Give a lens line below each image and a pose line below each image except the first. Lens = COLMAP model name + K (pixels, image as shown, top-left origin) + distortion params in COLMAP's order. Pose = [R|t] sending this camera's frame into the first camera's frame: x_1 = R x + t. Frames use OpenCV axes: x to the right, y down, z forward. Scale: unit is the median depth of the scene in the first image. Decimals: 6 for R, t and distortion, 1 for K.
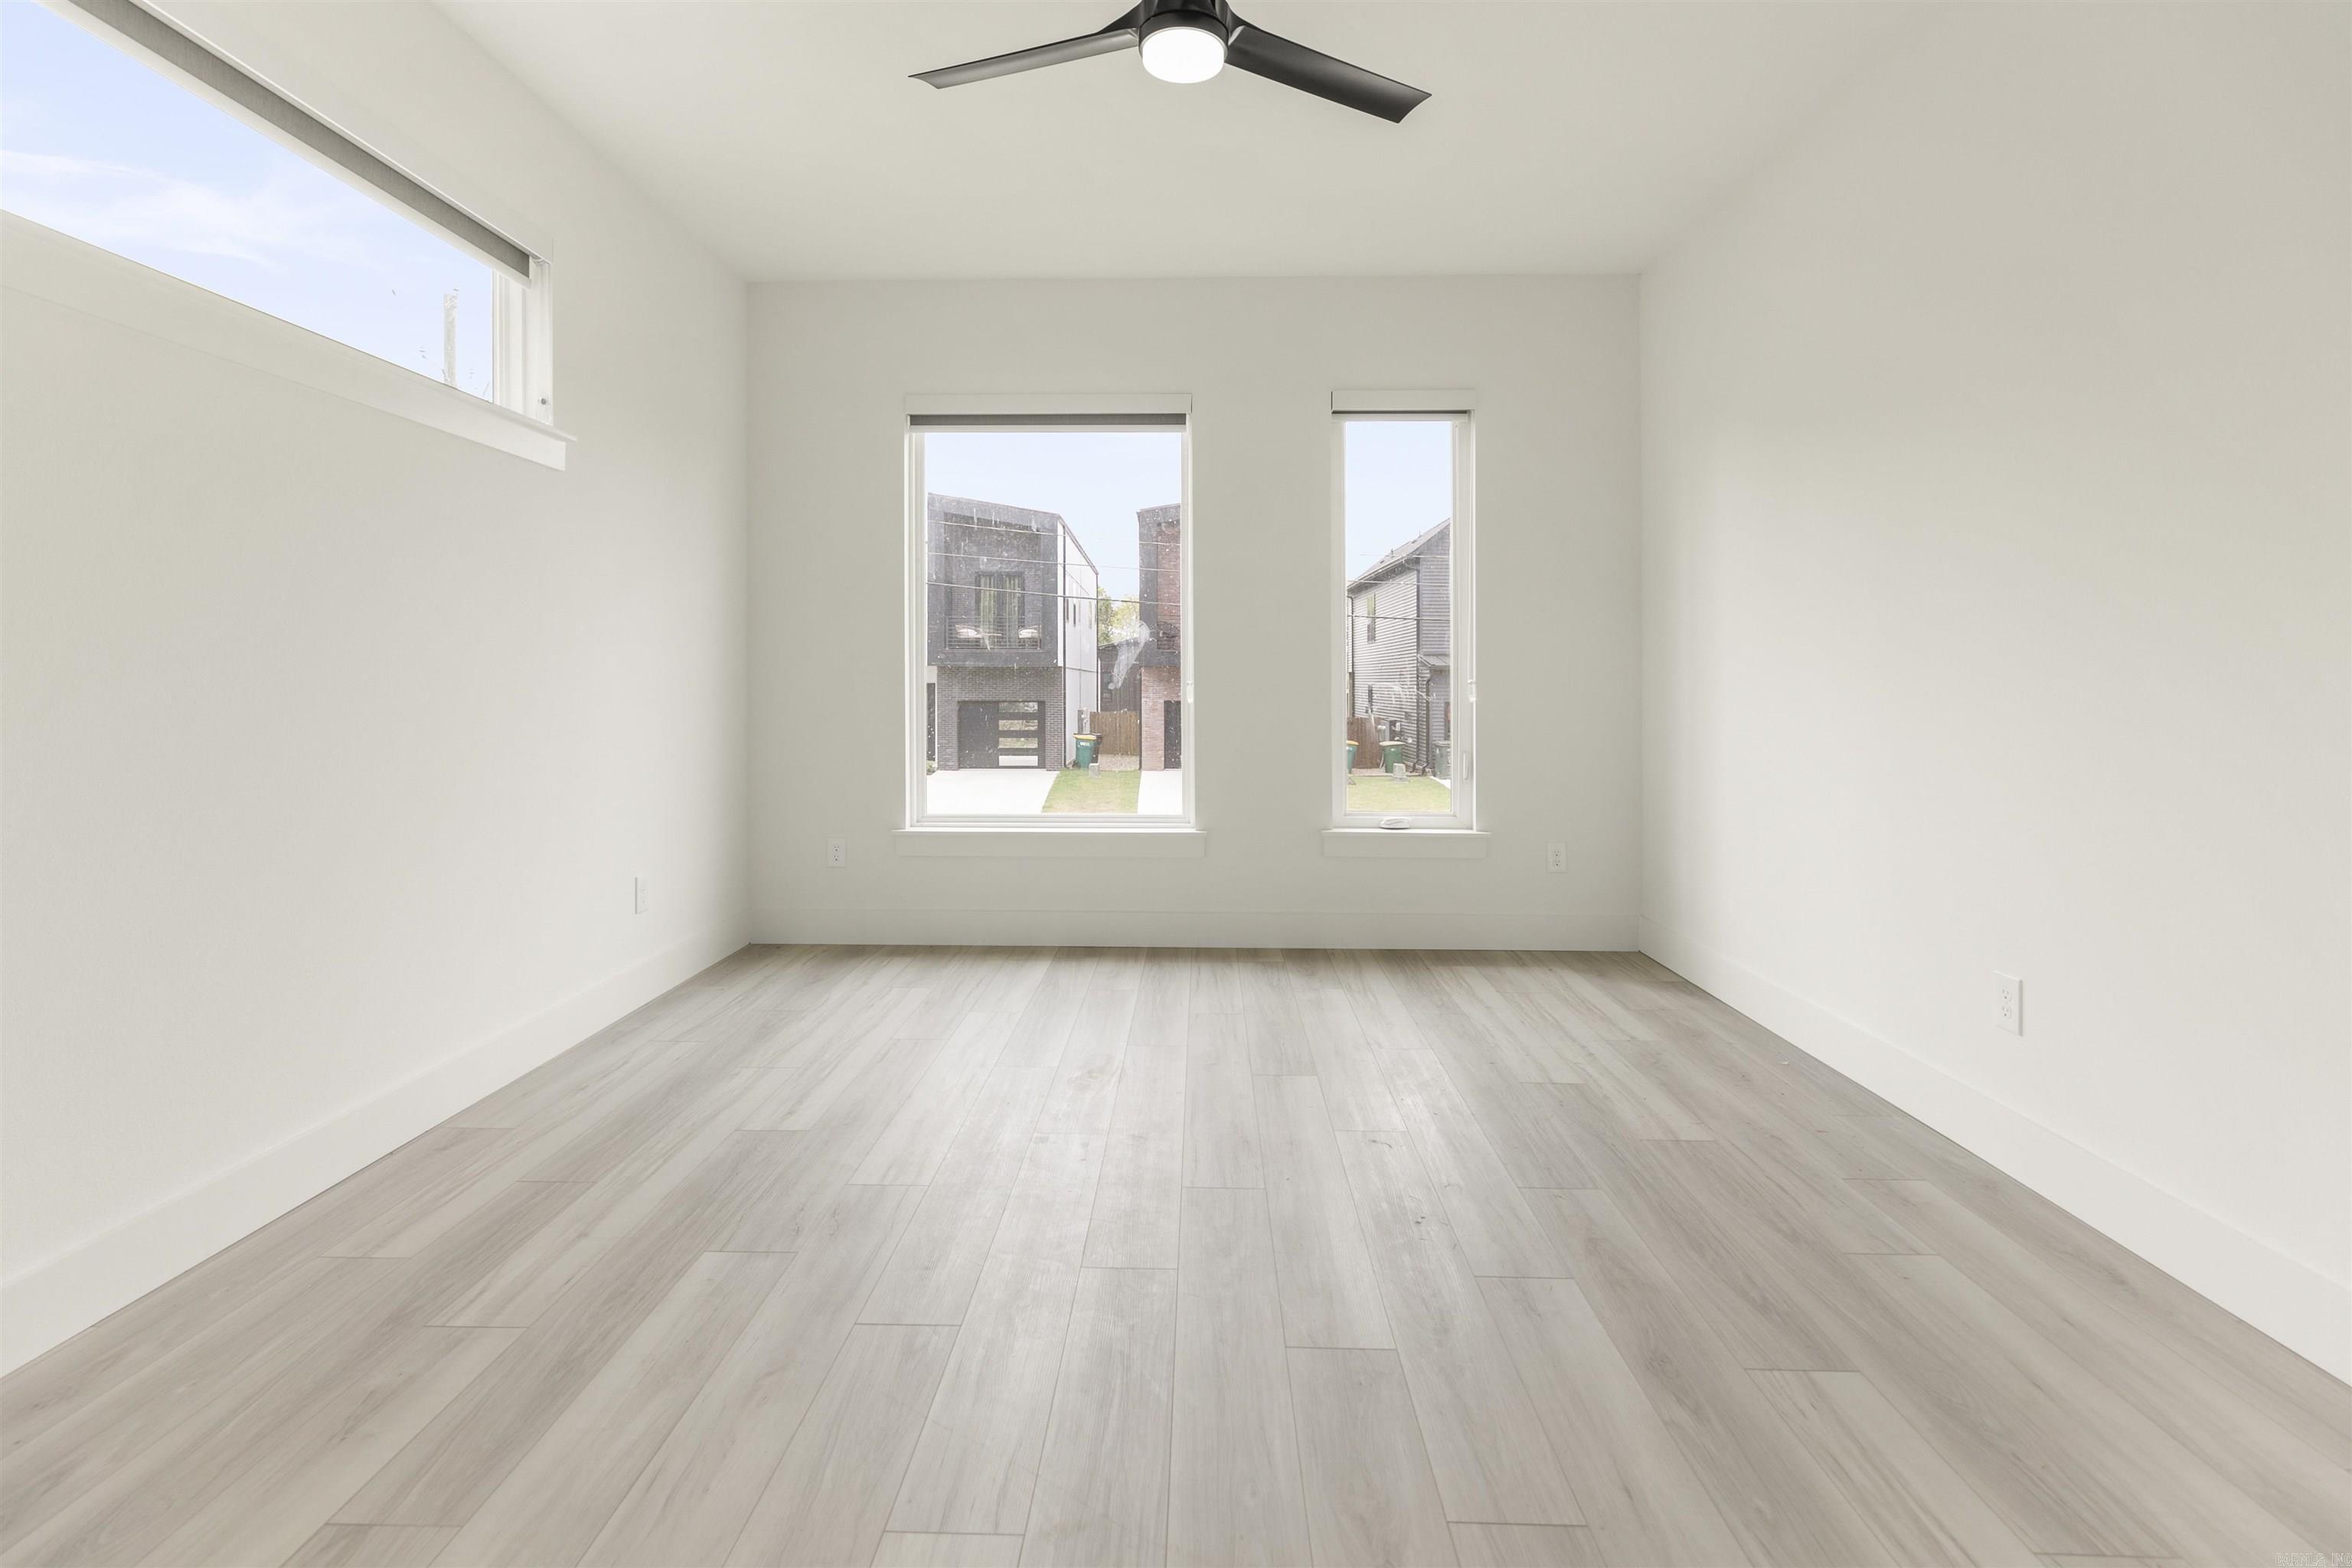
lens RADIAL K [[1080.9, 0, 1178.4], [0, 1080.9, 710.6], [0, 0, 1]] dist [0.003440, 0.000855]
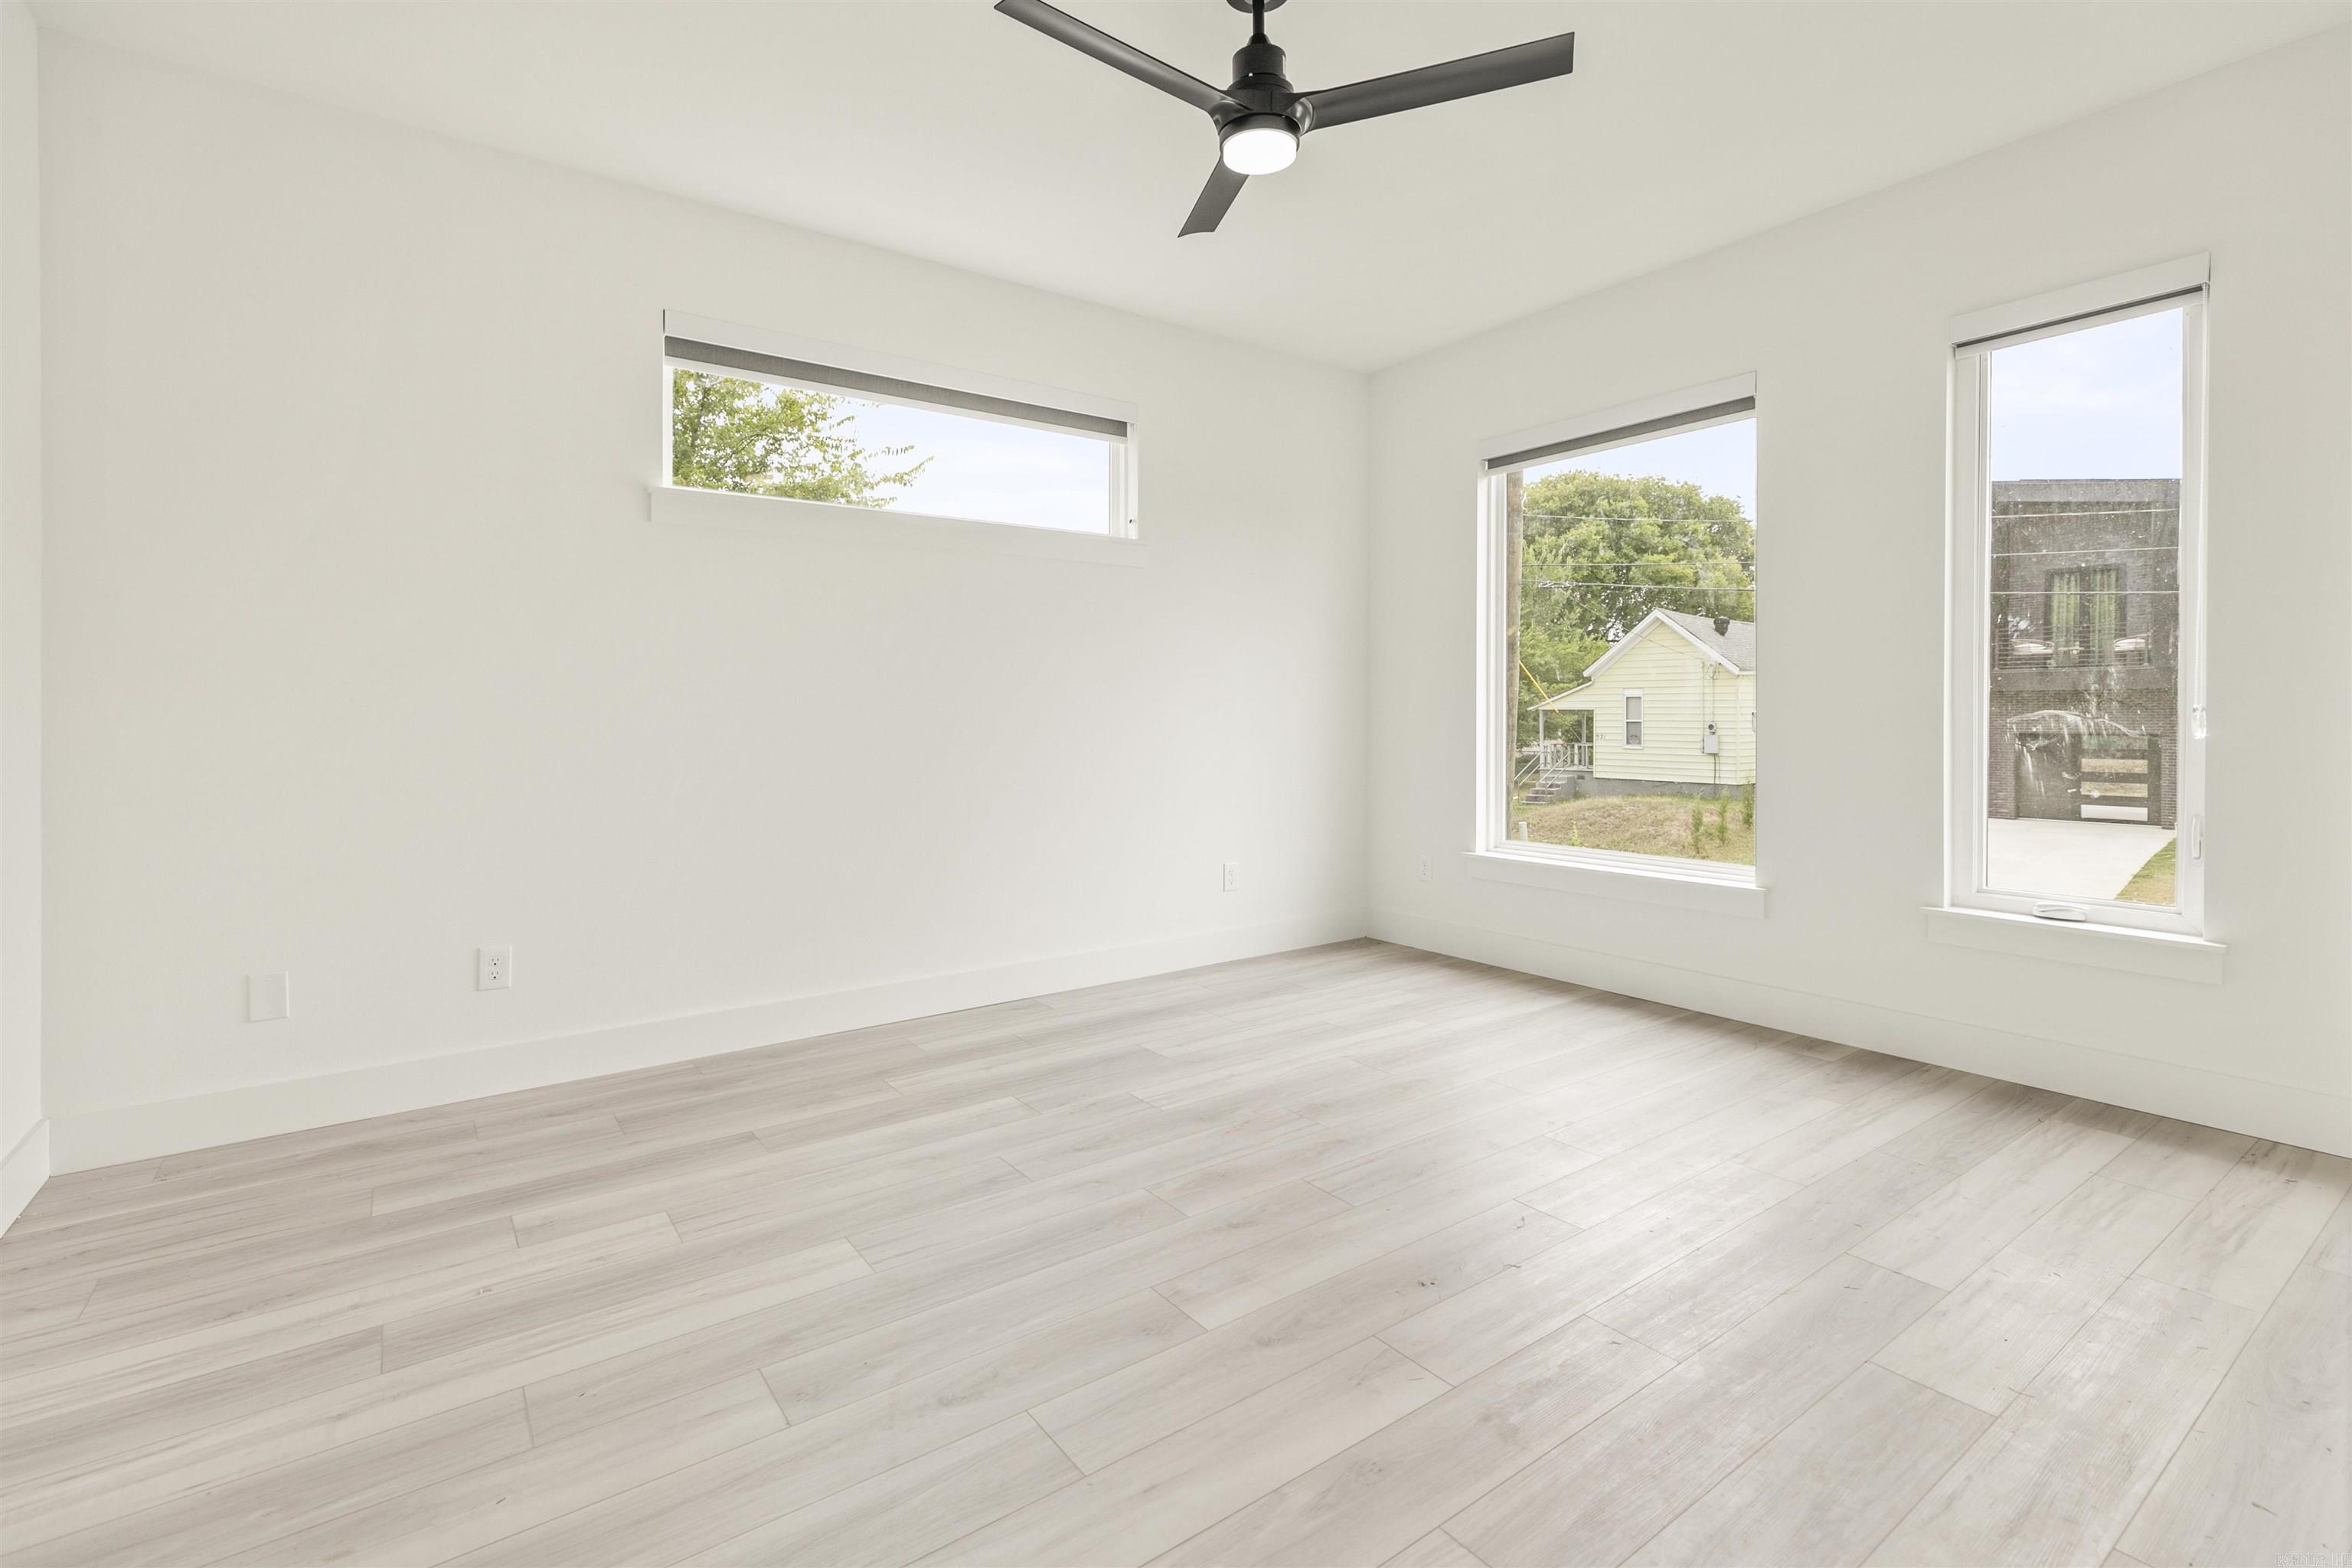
lens RADIAL K [[1075.1, 0, 1174.6], [0, 1075.1, 742.6], [0, 0, 1]] dist [0.003434, 0.000324]
pose [[0.605720, 0.013483, -0.795564, 0.409159], [-0.012233, 0.999896, 0.007633, -0.003098], [0.795584, 0.005109, 0.605822, 0.125126]]
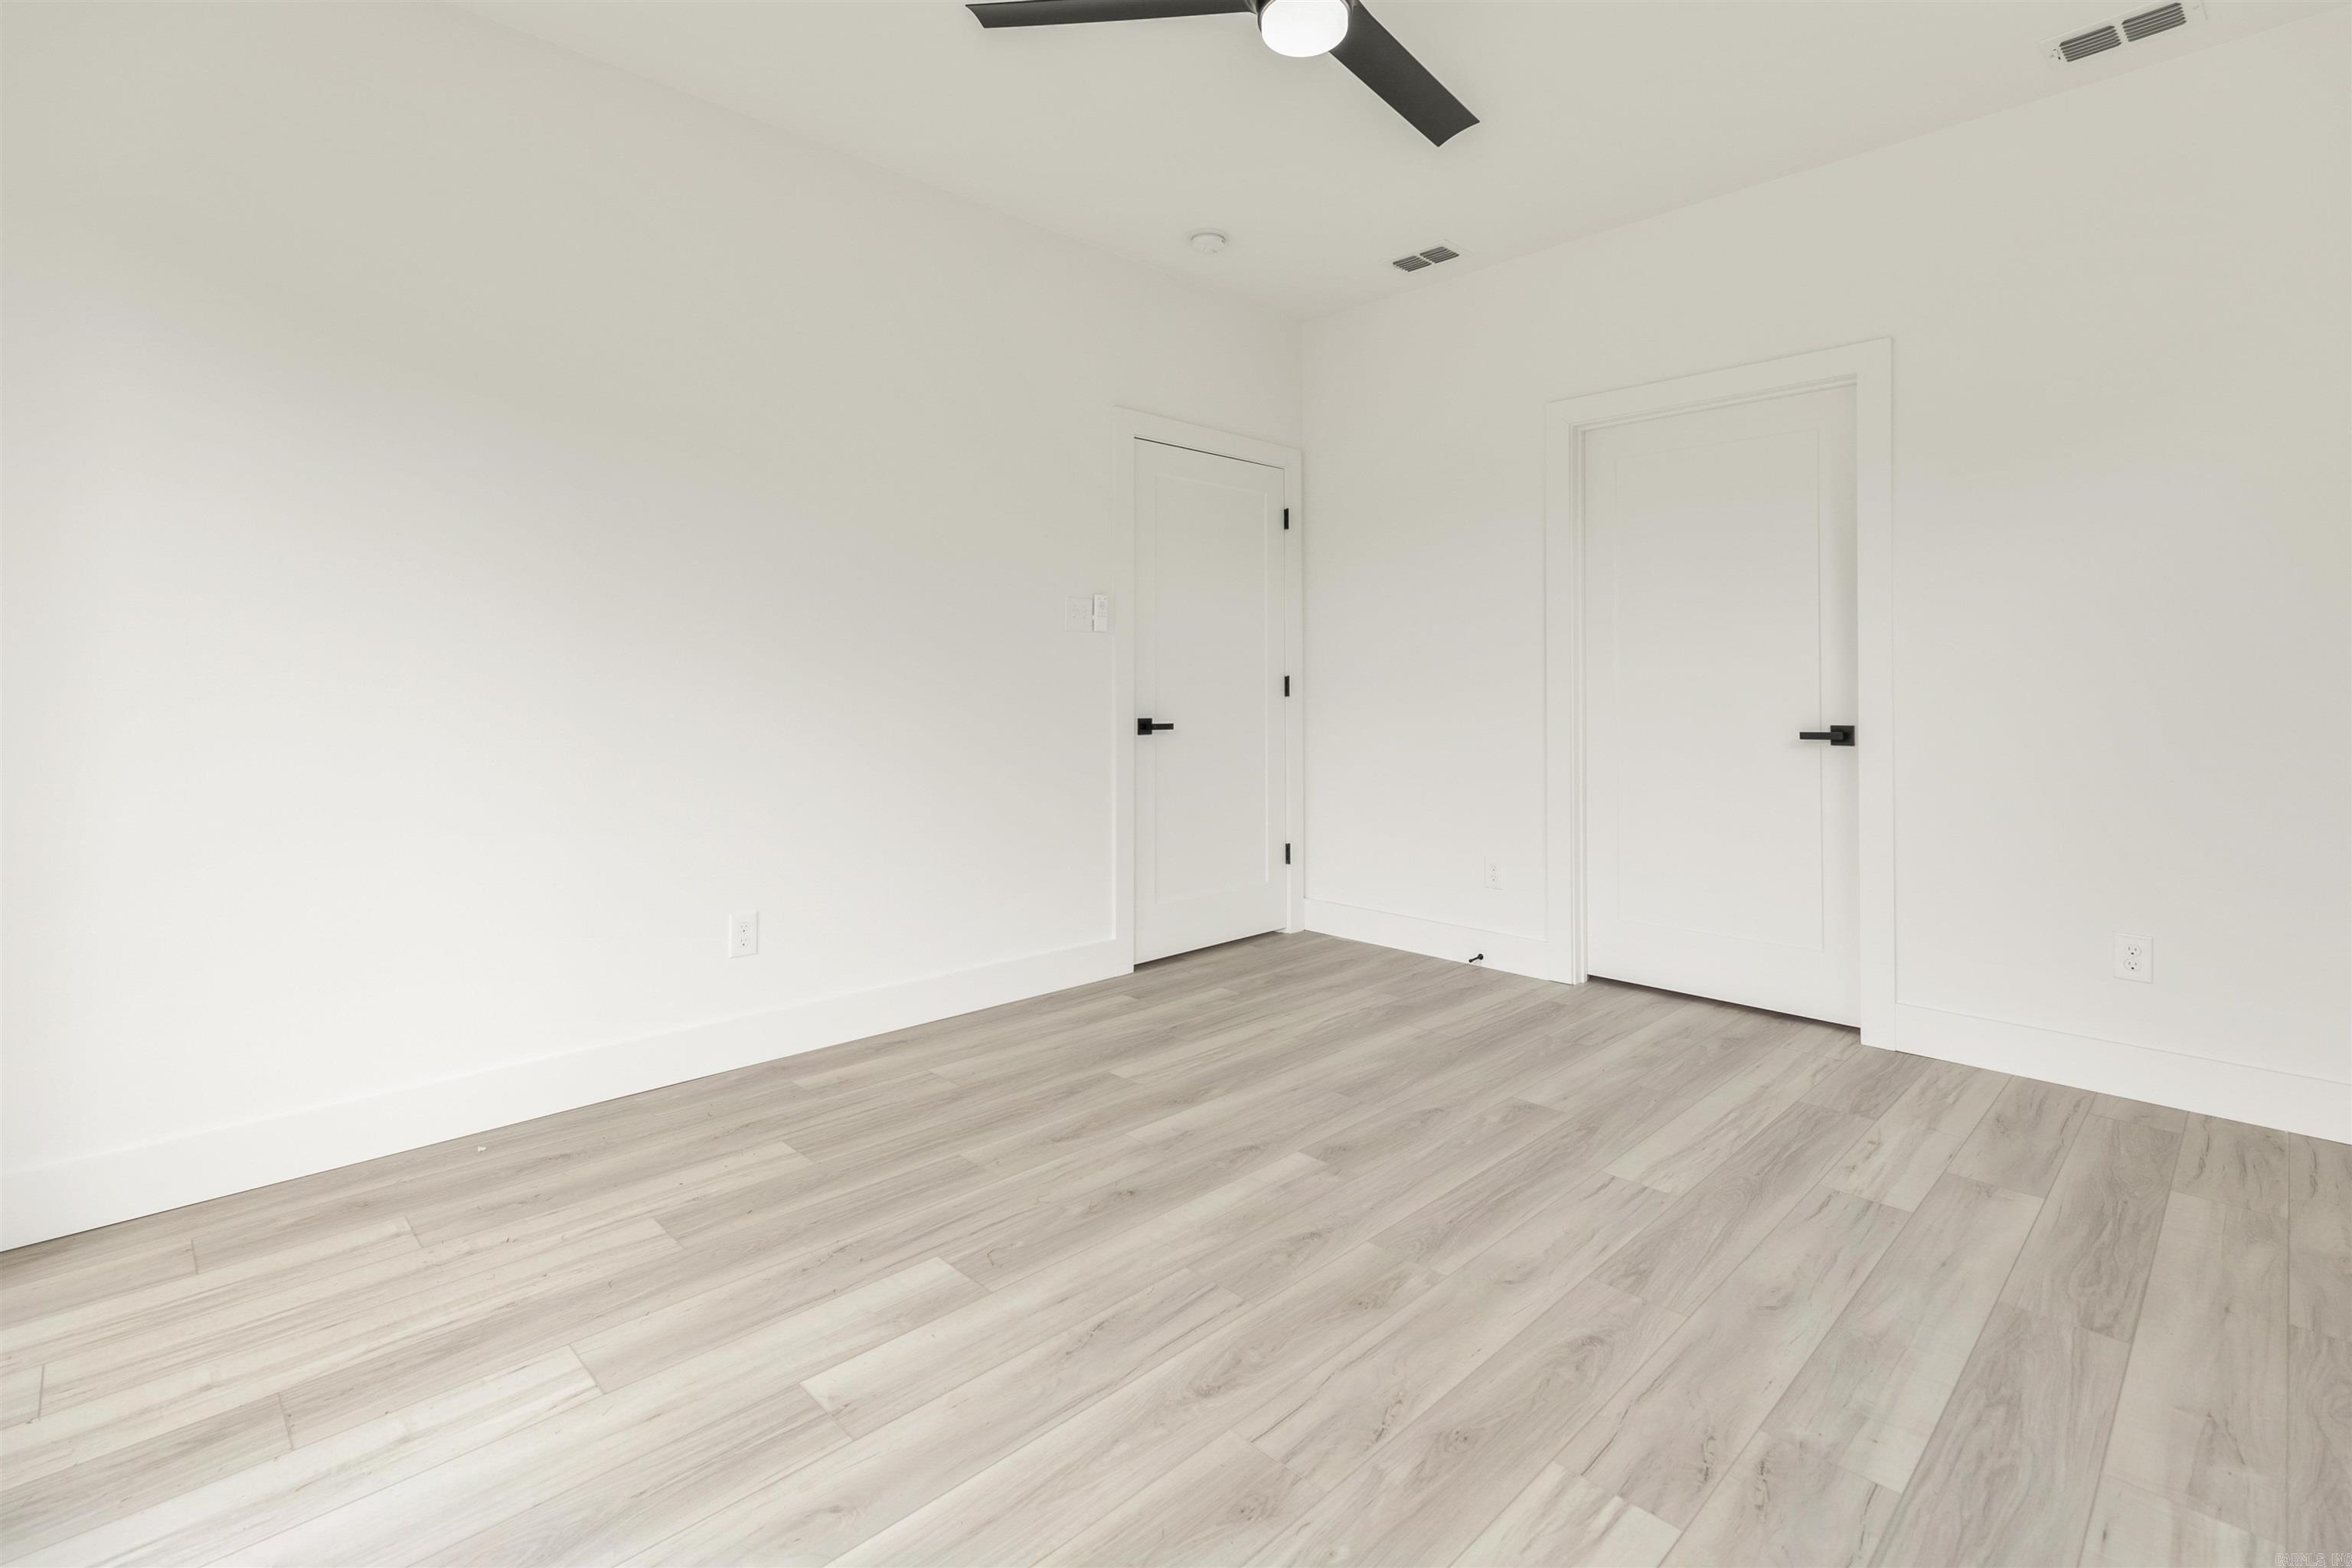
lens RADIAL K [[1080.9, 0, 1178.4], [0, 1080.9, 710.6], [0, 0, 1]] dist [0.003440, 0.000855]
pose [[-0.717657, -0.017322, 0.696181, -0.268574], [0.015741, 0.999032, 0.041083, -0.022758], [-0.696219, 0.040442, -0.716689, 0.839731]]
